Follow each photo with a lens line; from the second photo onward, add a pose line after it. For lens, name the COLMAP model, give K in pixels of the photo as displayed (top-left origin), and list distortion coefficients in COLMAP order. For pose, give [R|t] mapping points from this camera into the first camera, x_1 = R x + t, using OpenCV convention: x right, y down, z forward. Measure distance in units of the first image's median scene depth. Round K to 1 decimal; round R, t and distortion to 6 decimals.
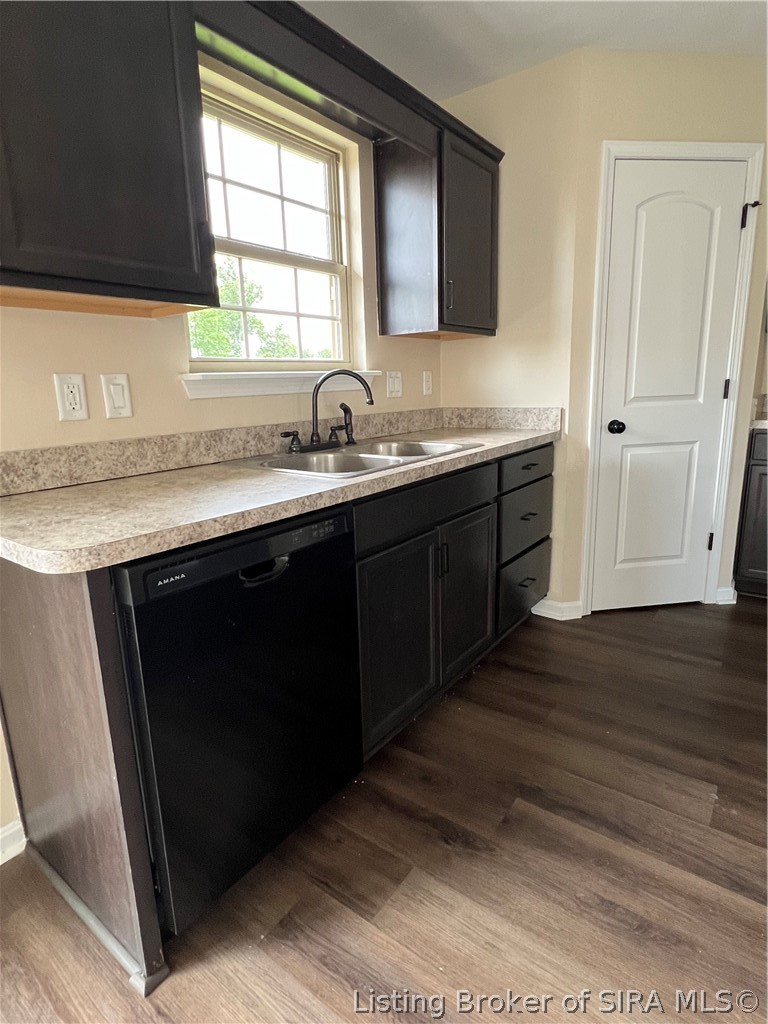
lens RADIAL K [[556.9, 0, 377.8], [0, 556.9, 509.0], [0, 0, 1]] dist [-0.000917, 0.000904]
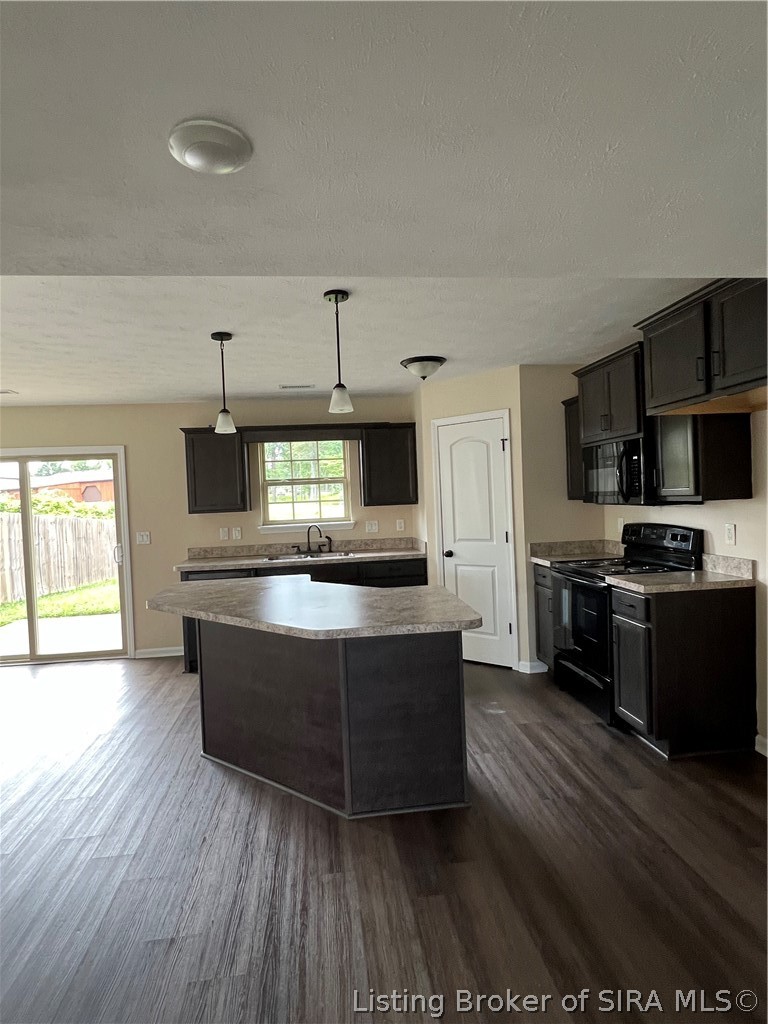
lens RADIAL K [[556.9, 0, 377.8], [0, 556.9, 509.0], [0, 0, 1]] dist [-0.000917, 0.000904]
pose [[0.692722, 0.019218, -0.720949, 1.692344], [-0.139916, 0.984234, -0.108202, -0.062244], [0.707503, 0.175827, 0.684489, -0.506192]]
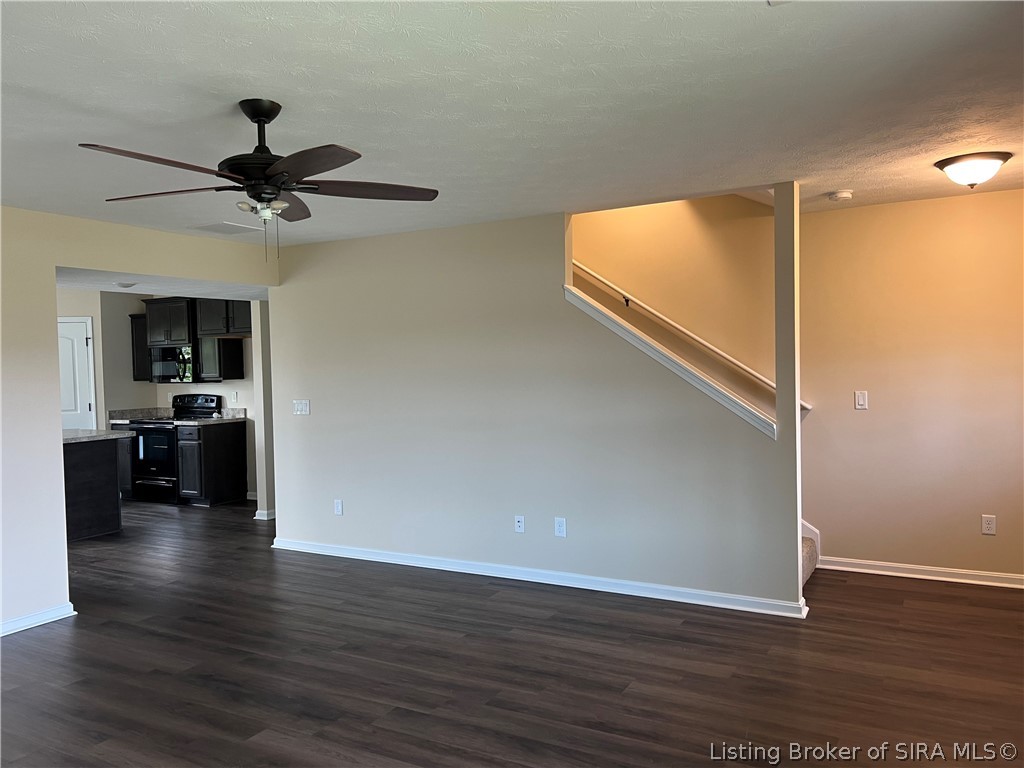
lens RADIAL K [[741.3, 0, 515.7], [0, 741.3, 385.1], [0, 0, 1]] dist [0.002570, 0.000257]
pose [[0.989369, 0.000820, 0.145423, 2.121986], [0.027458, 0.980944, -0.192343, 0.387056], [-0.142809, 0.194291, 0.970493, -2.581716]]
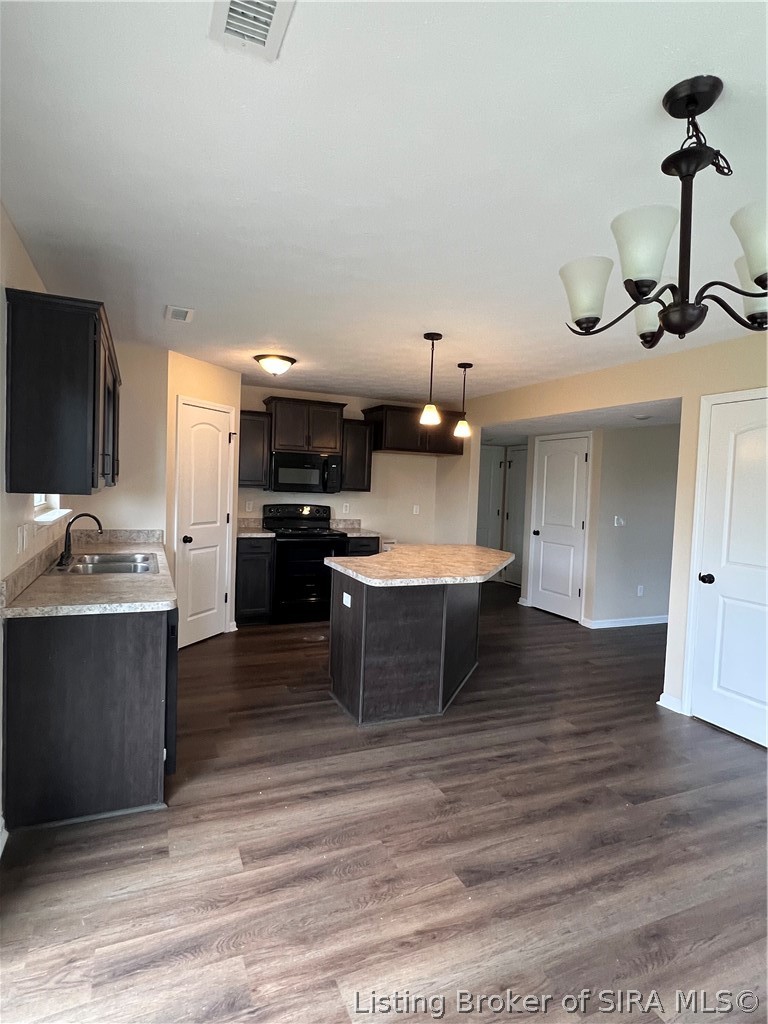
lens RADIAL K [[556.9, 0, 377.8], [0, 556.9, 509.0], [0, 0, 1]] dist [-0.000917, 0.000904]
pose [[0.499535, 0.009956, 0.866237, -0.872311], [0.139918, 0.985878, -0.092018, 0.008256], [-0.854920, 0.167168, 0.491087, -0.457080]]
